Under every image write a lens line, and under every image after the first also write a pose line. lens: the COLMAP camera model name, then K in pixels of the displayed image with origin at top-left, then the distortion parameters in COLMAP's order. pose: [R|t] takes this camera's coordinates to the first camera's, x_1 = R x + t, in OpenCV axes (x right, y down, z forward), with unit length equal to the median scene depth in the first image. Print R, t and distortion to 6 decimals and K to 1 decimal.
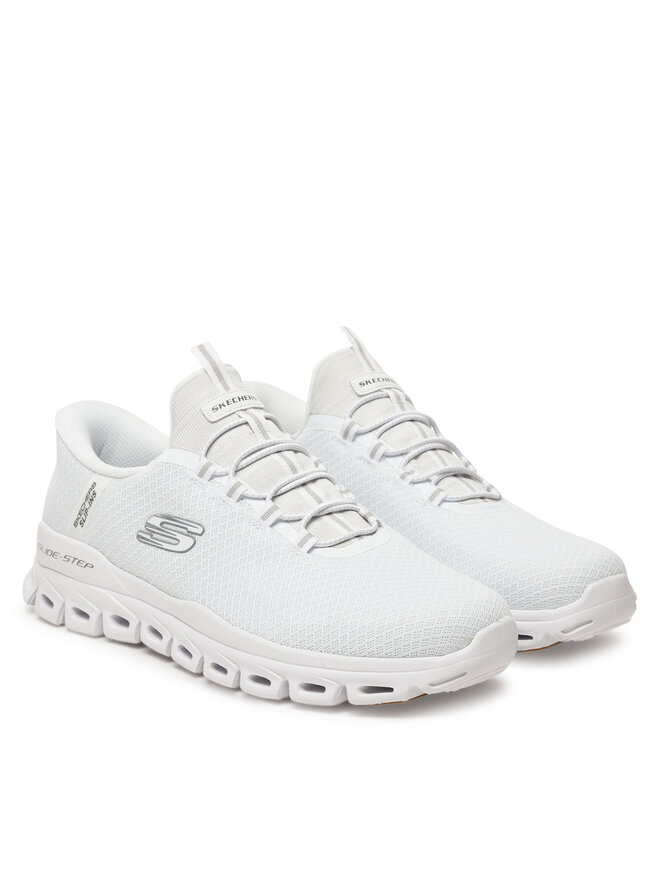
lens RADIAL K [[1626.0, 0, 330.0], [0, 1626.0, 440.0], [0, 0, 1]] dist [0.028657, 0.069403]
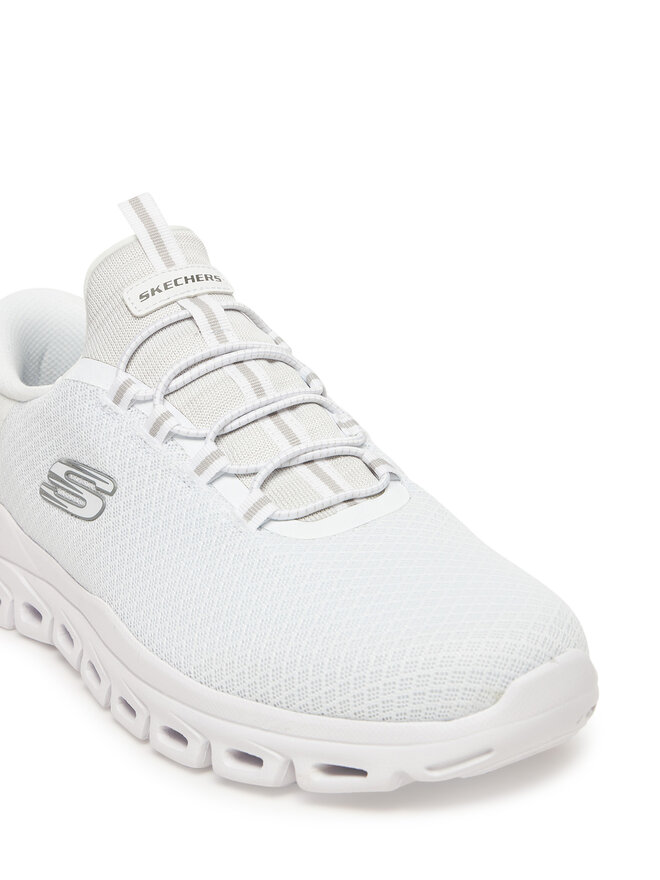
lens RADIAL K [[1523.8, 0, 330.0], [0, 1523.8, 440.0], [0, 0, 1]] dist [-0.044947, -0.108743]
pose [[0.981767, 0.003075, -0.190061, 0.117539], [0.011714, 0.996990, 0.076644, -0.007816], [0.189725, -0.077473, 0.978776, 0.427060]]
